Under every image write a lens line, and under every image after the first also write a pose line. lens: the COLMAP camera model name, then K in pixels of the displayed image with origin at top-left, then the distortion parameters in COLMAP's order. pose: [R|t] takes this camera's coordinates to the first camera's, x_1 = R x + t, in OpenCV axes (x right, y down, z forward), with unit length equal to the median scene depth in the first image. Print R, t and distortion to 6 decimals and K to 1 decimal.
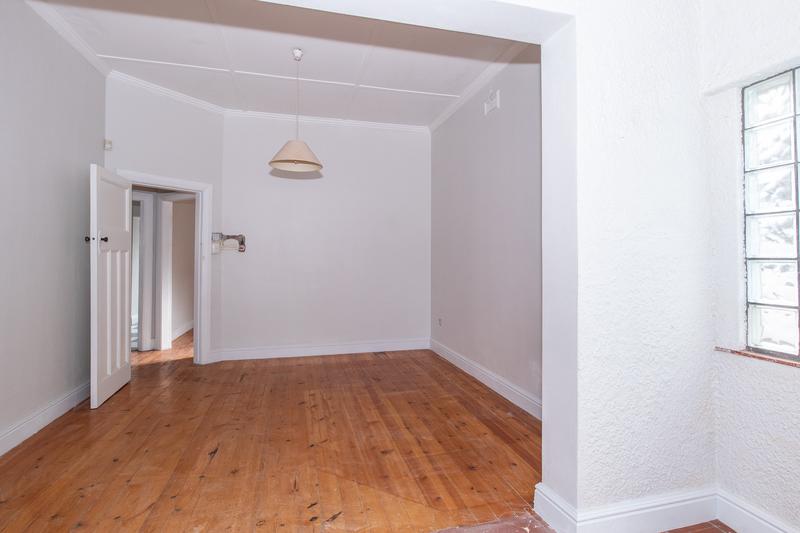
lens RADIAL K [[410.8, 0, 399.3], [0, 410.8, 248.7], [0, 0, 1]] dist [-0.001243, -0.000172]
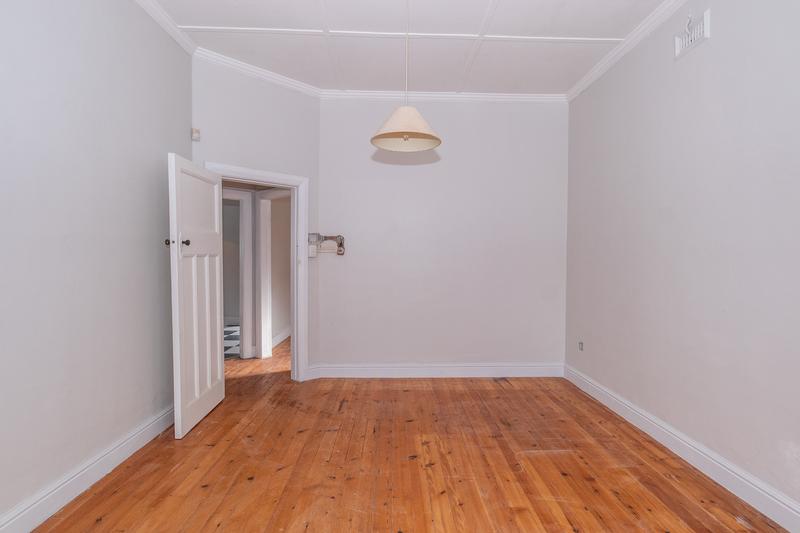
lens RADIAL K [[404.5, 0, 400.0], [0, 404.5, 266.5], [0, 0, 1]] dist [-0.000110, 0.000172]
pose [[0.973386, 0.010752, -0.228920, -0.084409], [0.000074, 0.998884, 0.047229, -0.011333], [0.229173, -0.045989, 0.972299, 0.252337]]
